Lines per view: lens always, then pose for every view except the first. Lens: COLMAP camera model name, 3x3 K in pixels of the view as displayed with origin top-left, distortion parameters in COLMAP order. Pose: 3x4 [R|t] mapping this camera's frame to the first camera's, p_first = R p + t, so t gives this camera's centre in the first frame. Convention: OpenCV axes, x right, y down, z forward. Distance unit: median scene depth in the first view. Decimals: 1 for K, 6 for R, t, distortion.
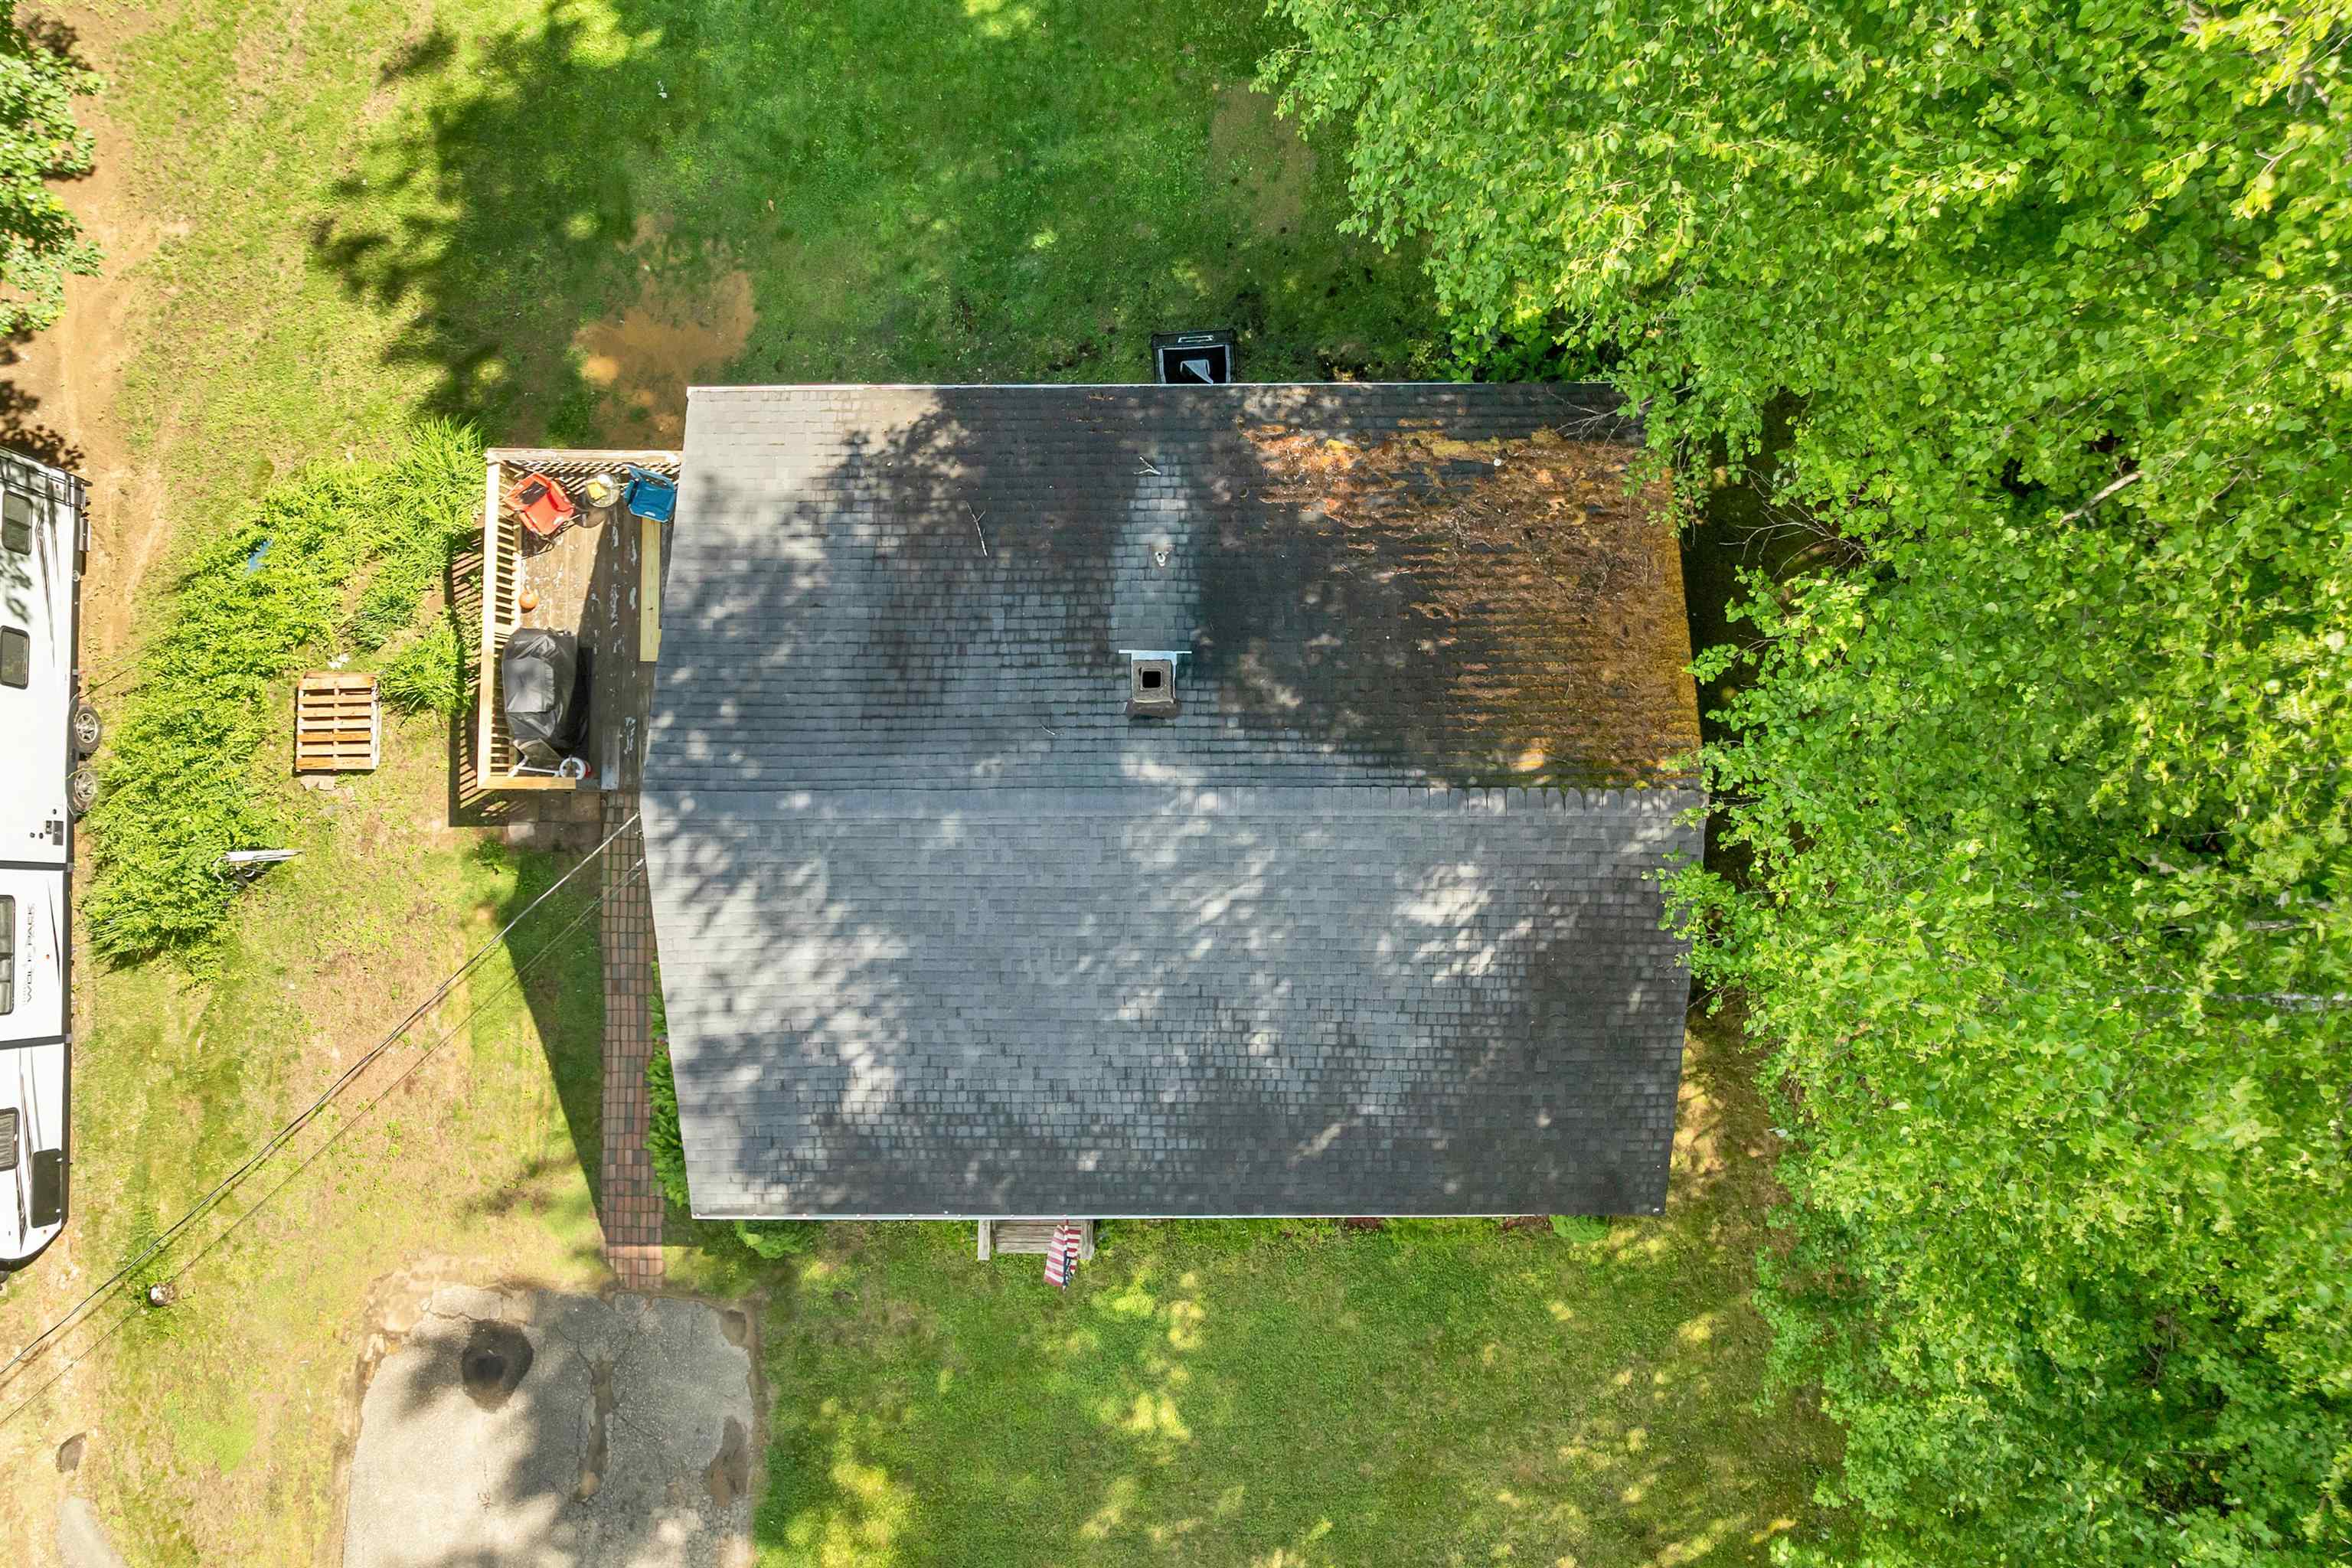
lens RADIAL K [[1716.3, 0, 1165.5], [0, 1716.3, 795.7], [0, 0, 1]] dist [-0.050743, 0.018911]
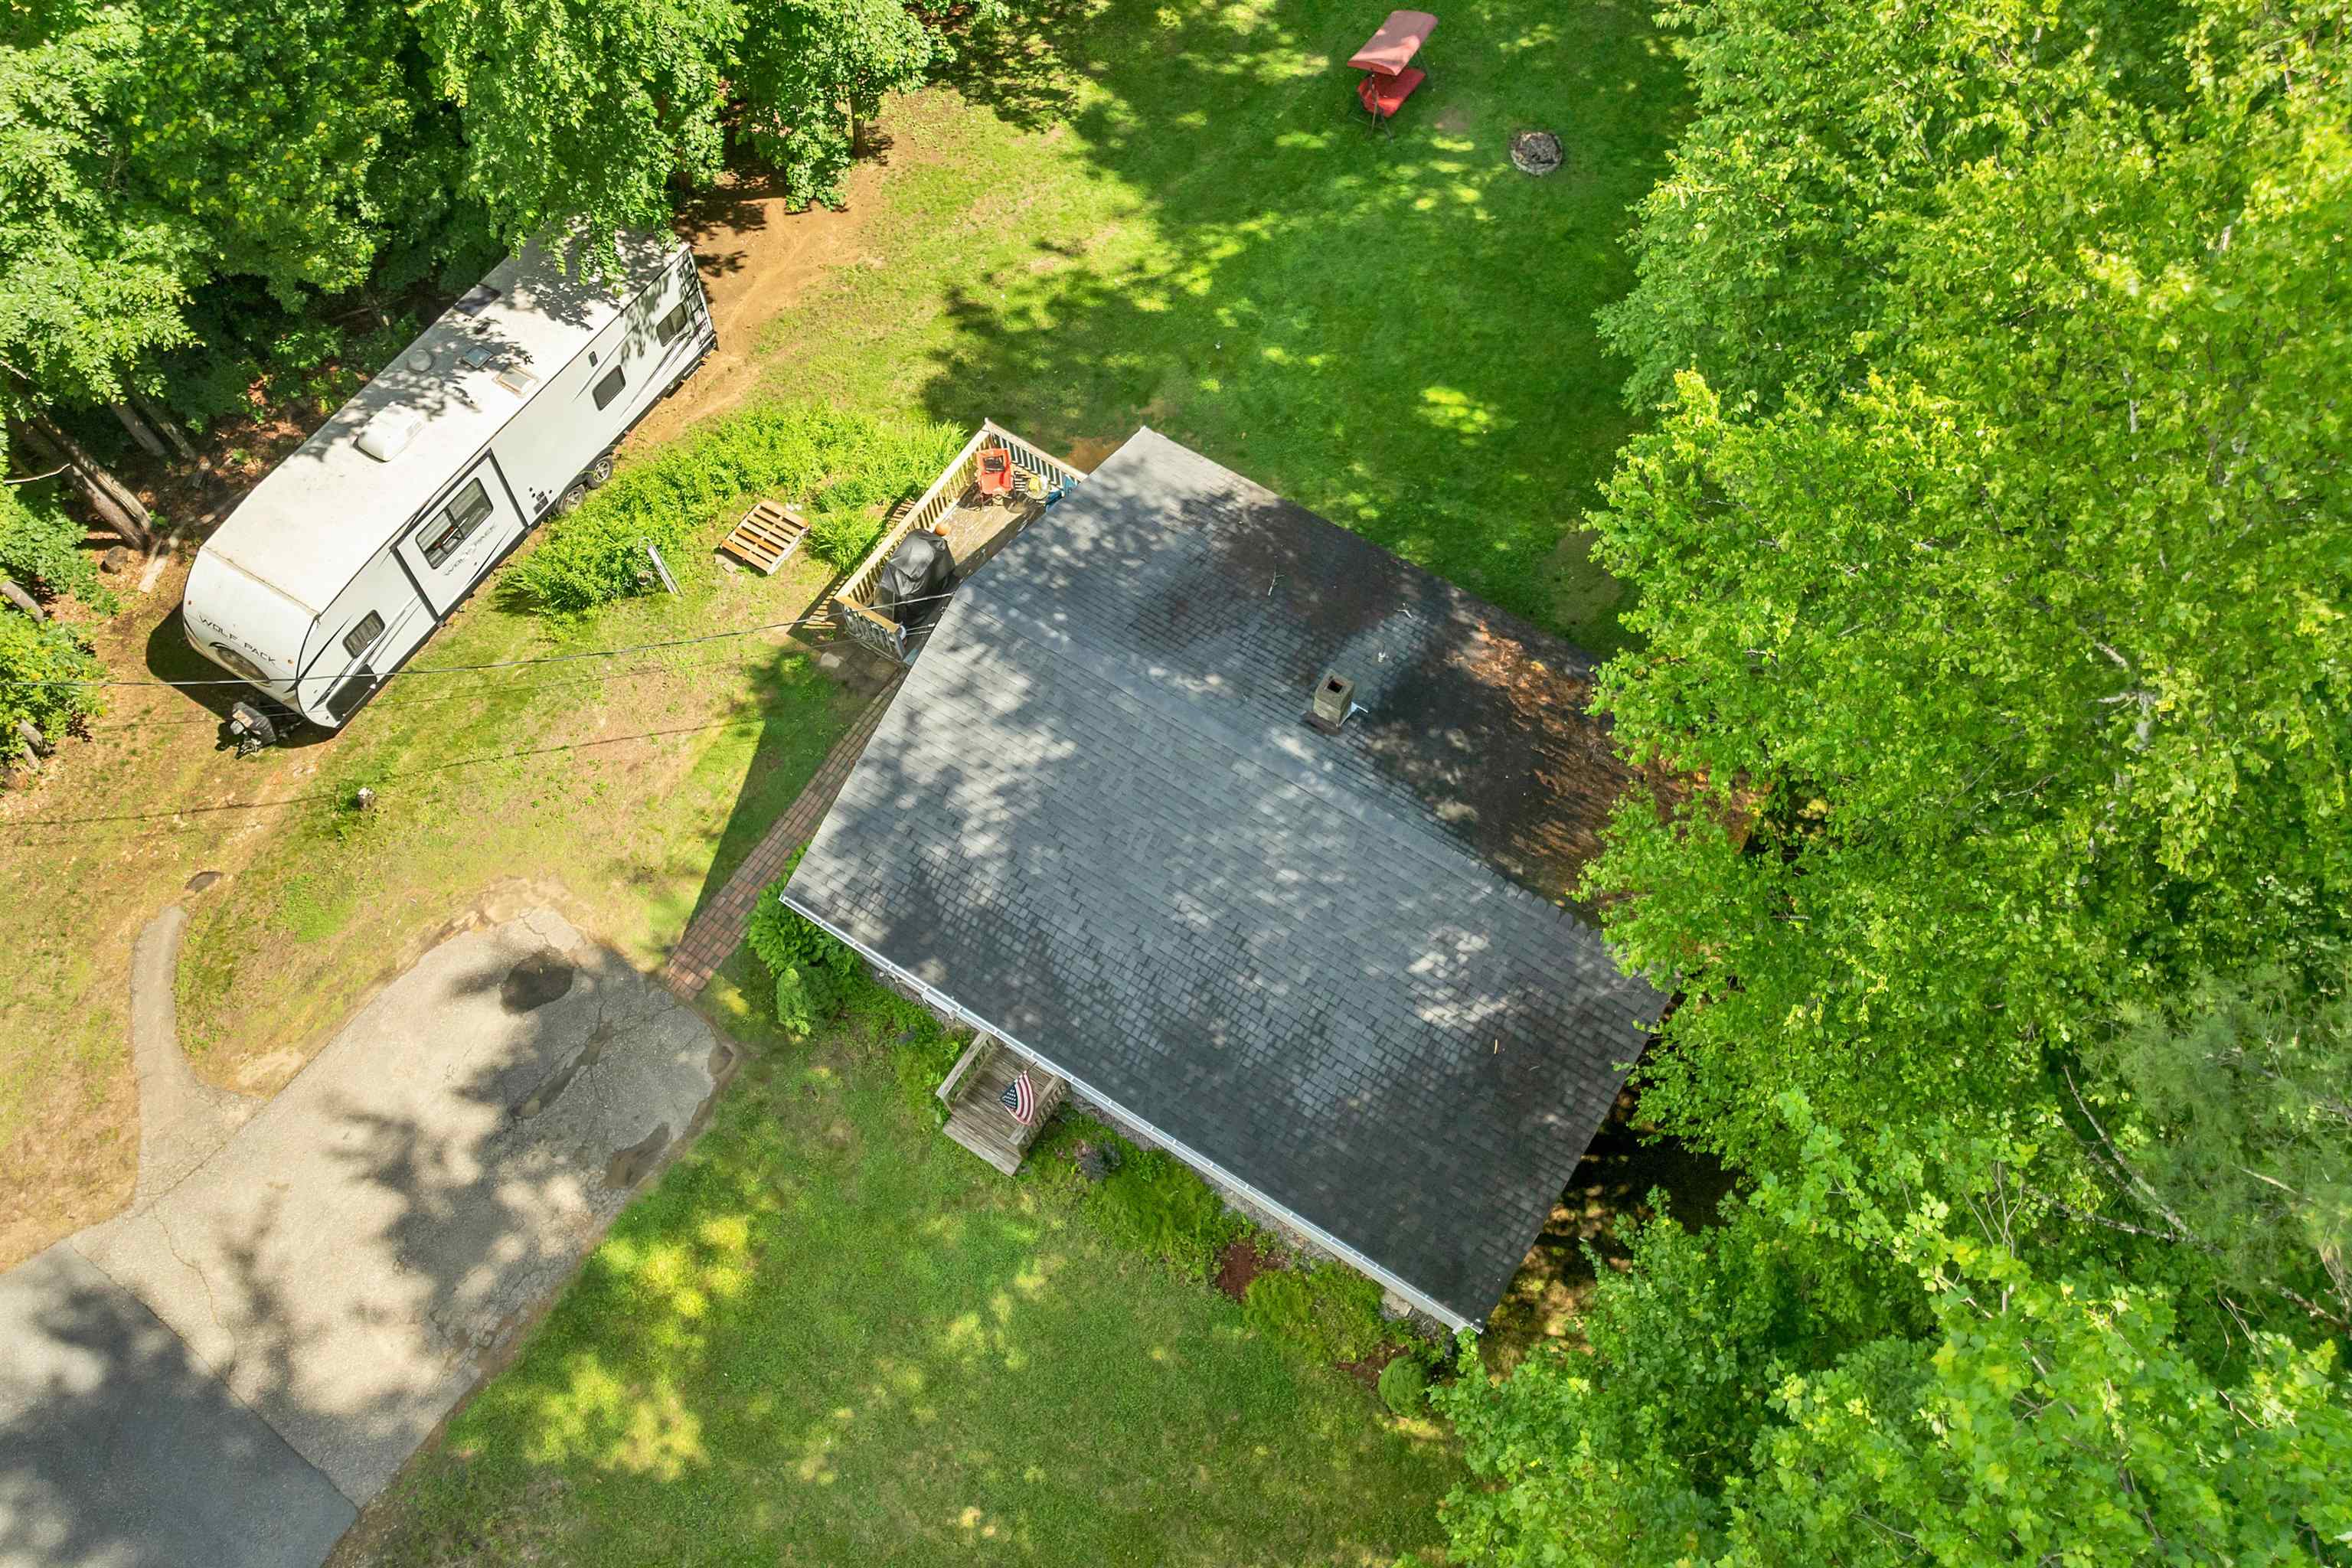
lens RADIAL K [[1716.3, 0, 1166.2], [0, 1716.3, 774.5], [0, 0, 1]] dist [-0.050743, 0.018911]
pose [[0.841127, 0.493492, -0.221294, 0.161887], [-0.540835, 0.766237, -0.346956, 0.396826], [-0.001656, 0.411518, 0.911400, -0.138395]]
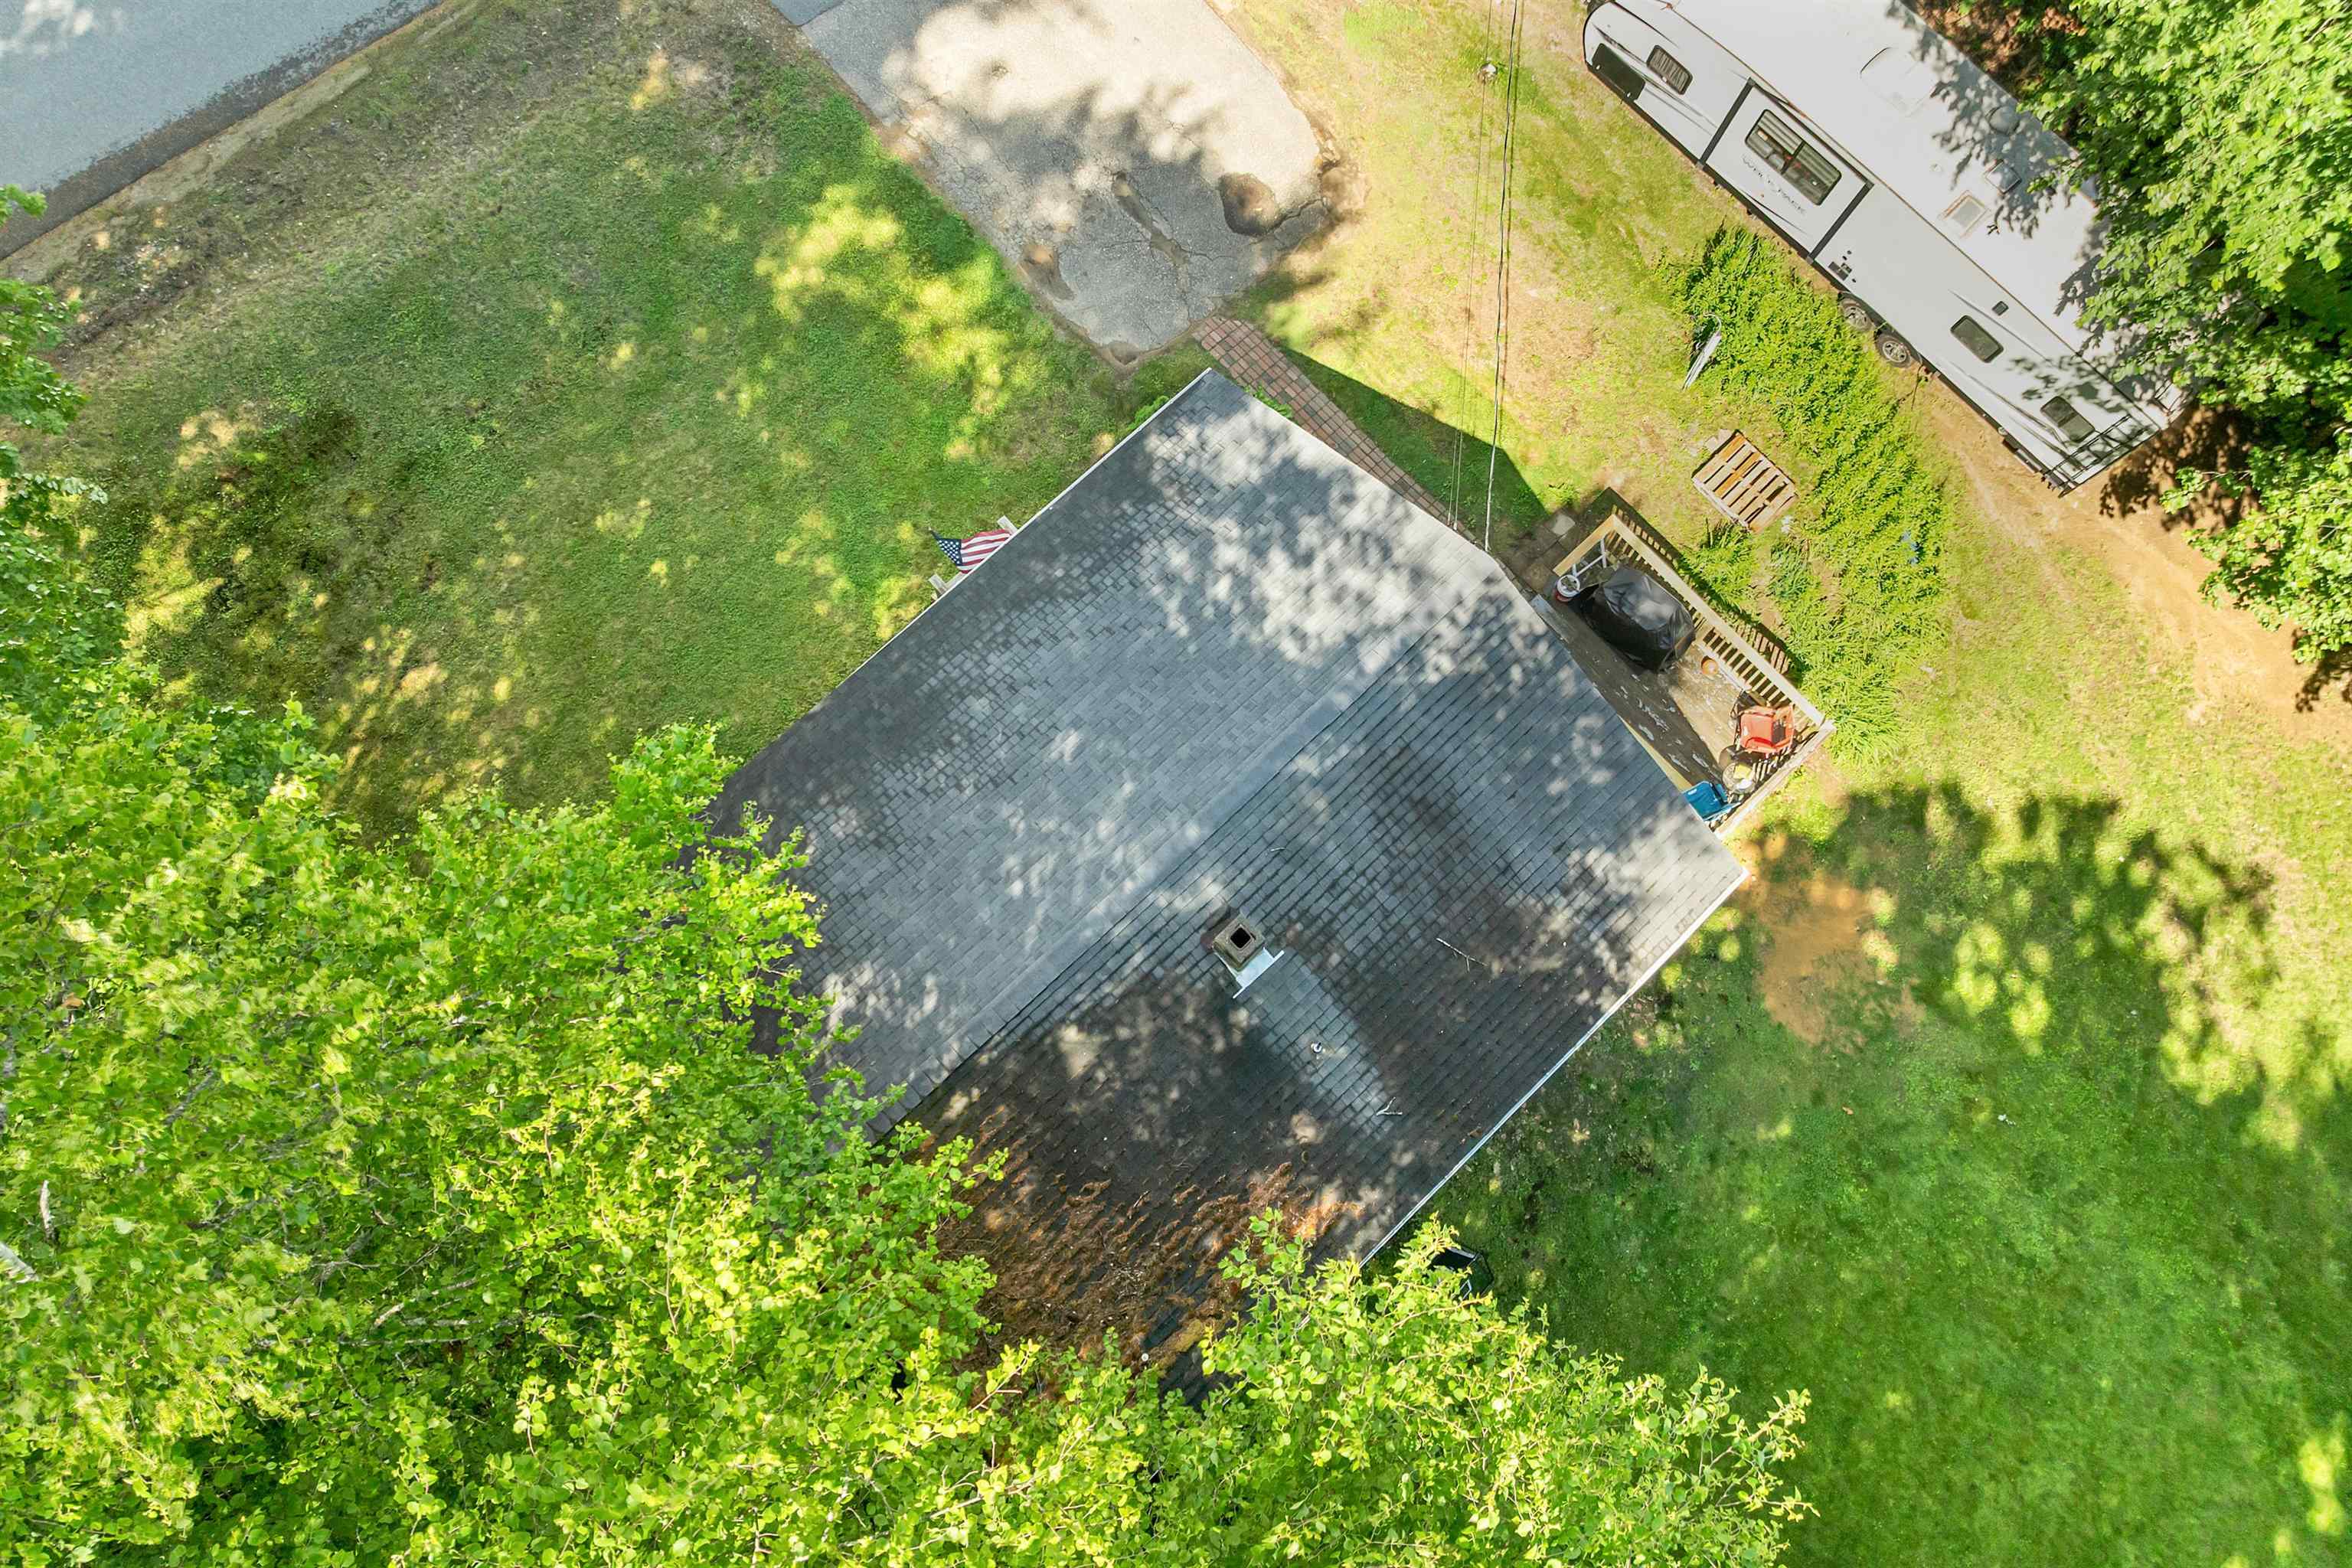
lens RADIAL K [[1716.3, 0, 1179.4], [0, 1716.3, 740.3], [0, 0, 1]] dist [-0.050743, 0.018911]
pose [[-0.726248, 0.665668, -0.171610, 0.094601], [-0.687199, -0.696515, 0.206457, -0.138039], [0.017903, 0.267869, 0.963289, -0.054530]]
